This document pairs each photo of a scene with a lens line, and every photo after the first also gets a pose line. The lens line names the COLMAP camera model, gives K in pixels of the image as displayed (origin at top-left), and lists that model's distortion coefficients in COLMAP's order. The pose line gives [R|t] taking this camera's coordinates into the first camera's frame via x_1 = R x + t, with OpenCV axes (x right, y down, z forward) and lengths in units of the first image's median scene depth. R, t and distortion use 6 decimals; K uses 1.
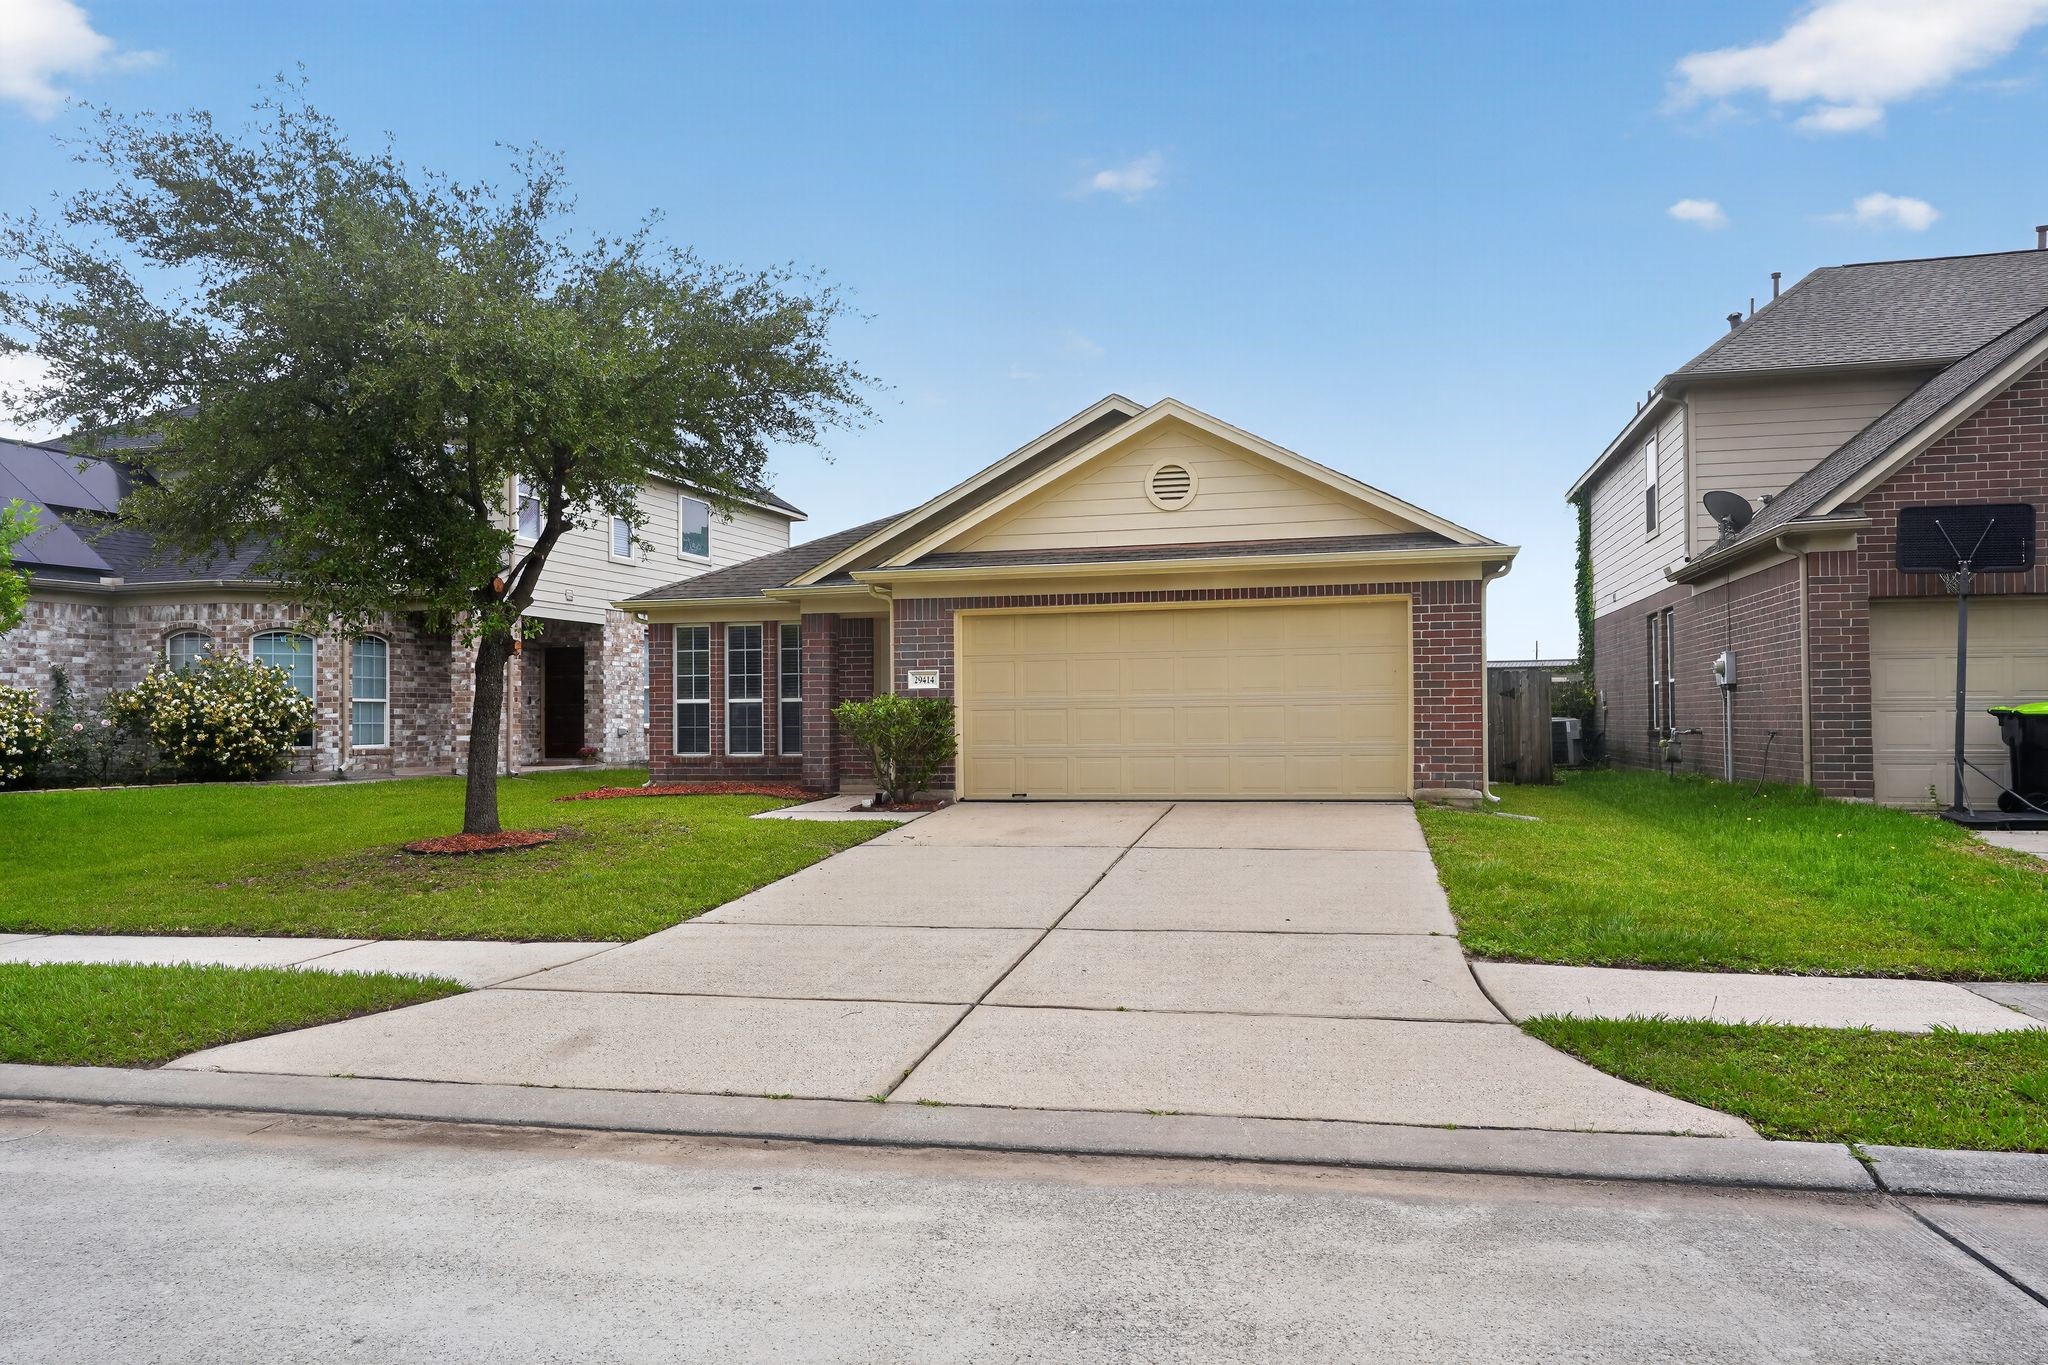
lens RADIAL K [[1485.6, 0, 1005.3], [0, 1485.6, 685.8], [0, 0, 1]] dist [0.001465, 0.031432]
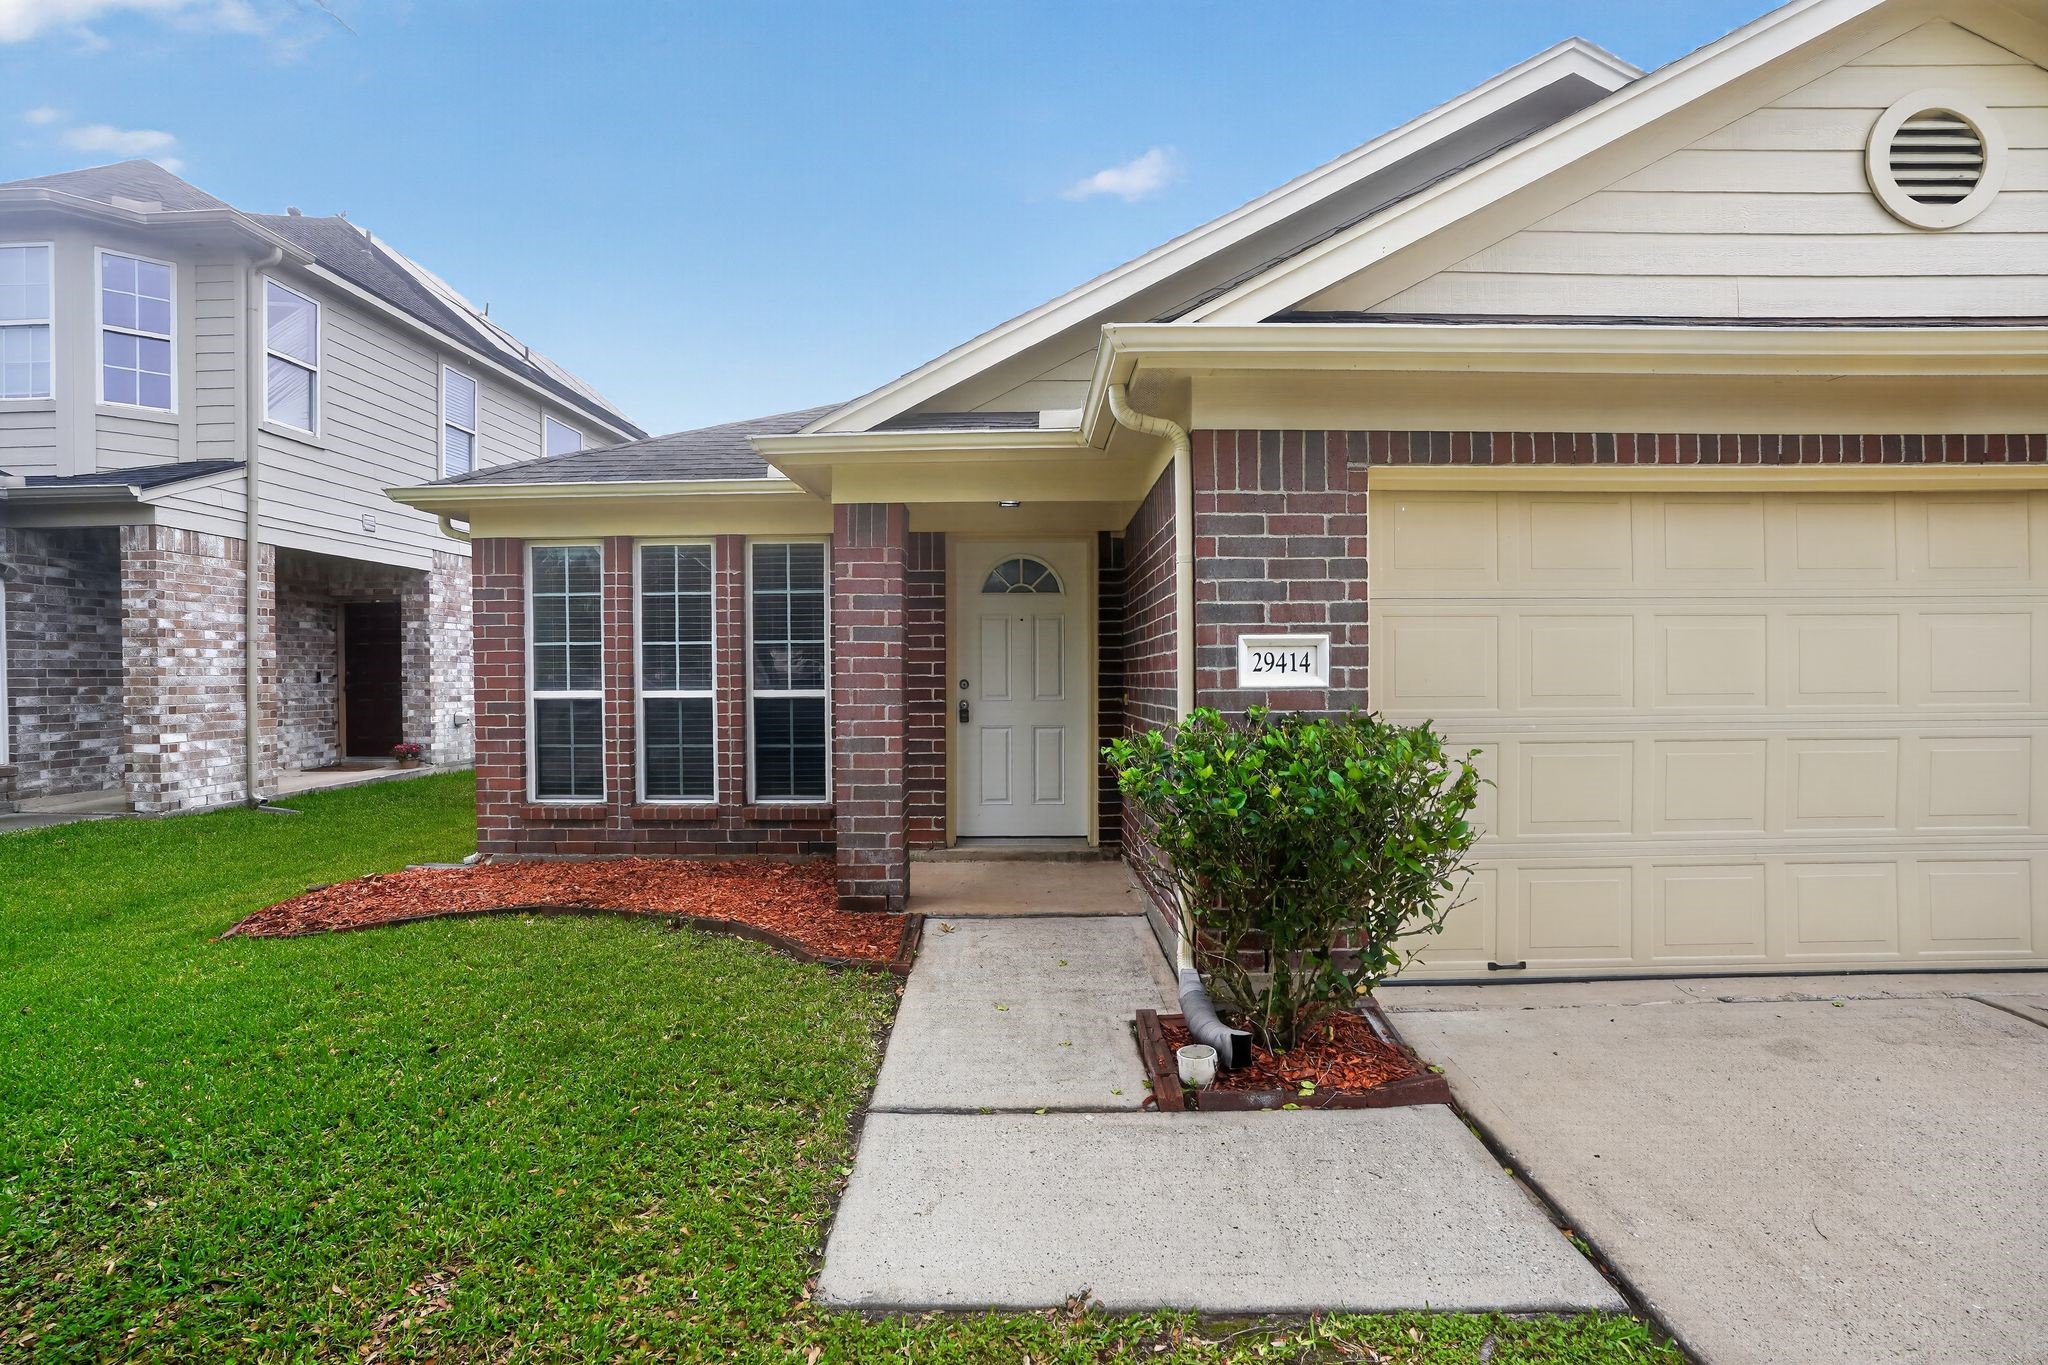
lens RADIAL K [[952.9, 0, 1017.9], [0, 952.9, 693.8], [0, 0, 1]] dist [-0.056916, 0.016232]
pose [[0.969779, -0.001370, 0.243982, -0.170689], [-0.008854, 0.999128, 0.040804, -0.005211], [-0.243825, -0.041731, 0.968921, 0.797754]]
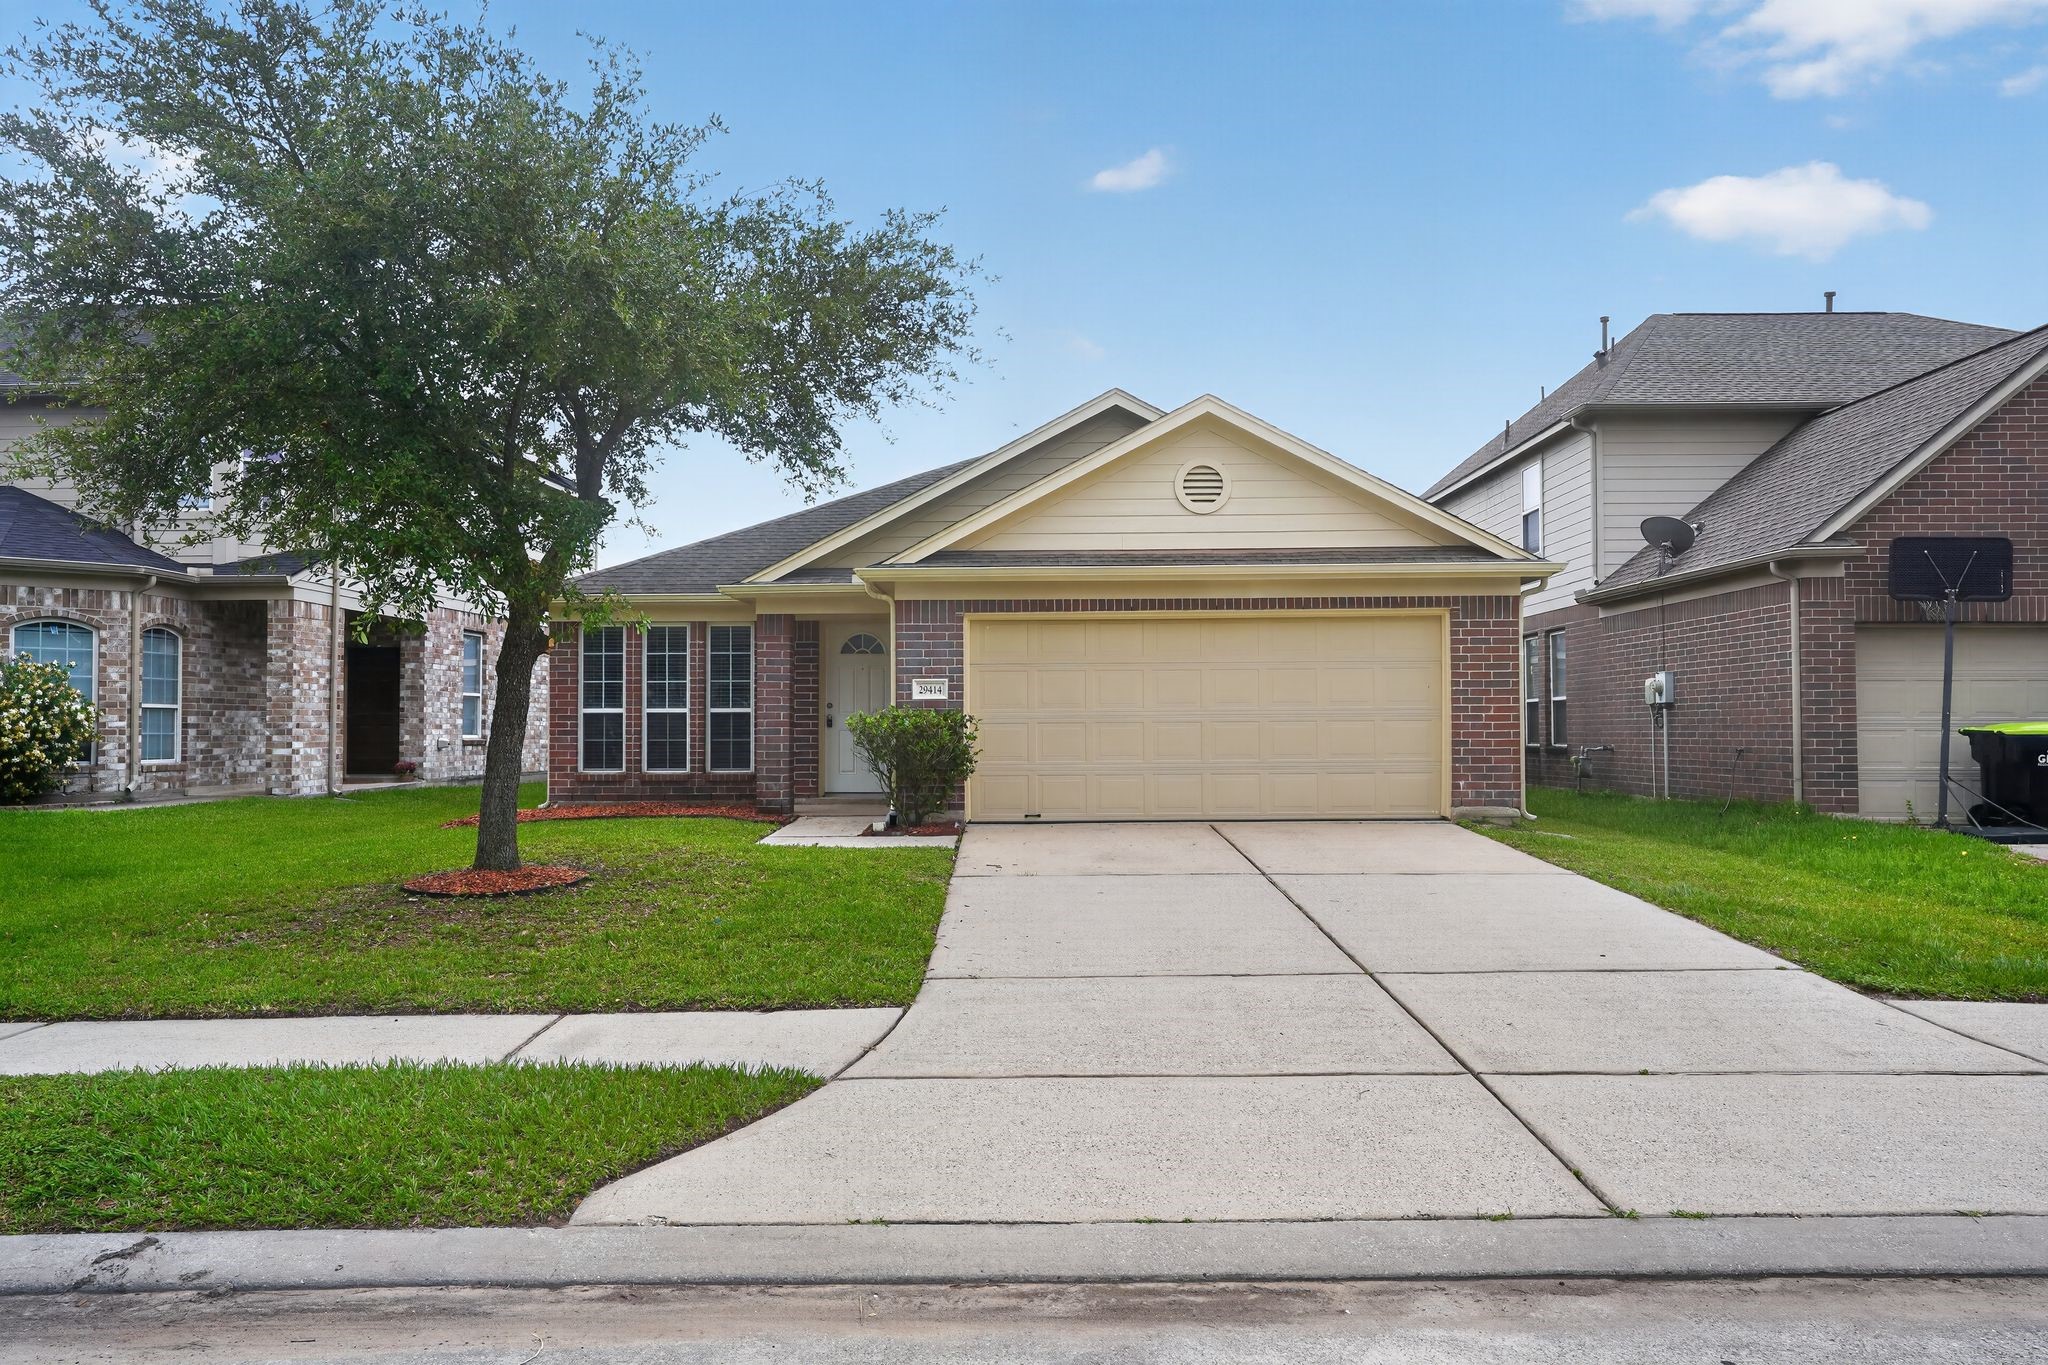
lens RADIAL K [[1485.6, 0, 1017.4], [0, 1485.6, 685.3], [0, 0, 1]] dist [0.001465, 0.031432]
pose [[0.972885, 0.012775, 0.230935, -0.212818], [-0.010735, 0.999892, -0.010086, 0.001838], [-0.231039, 0.007334, 0.972917, 0.105049]]
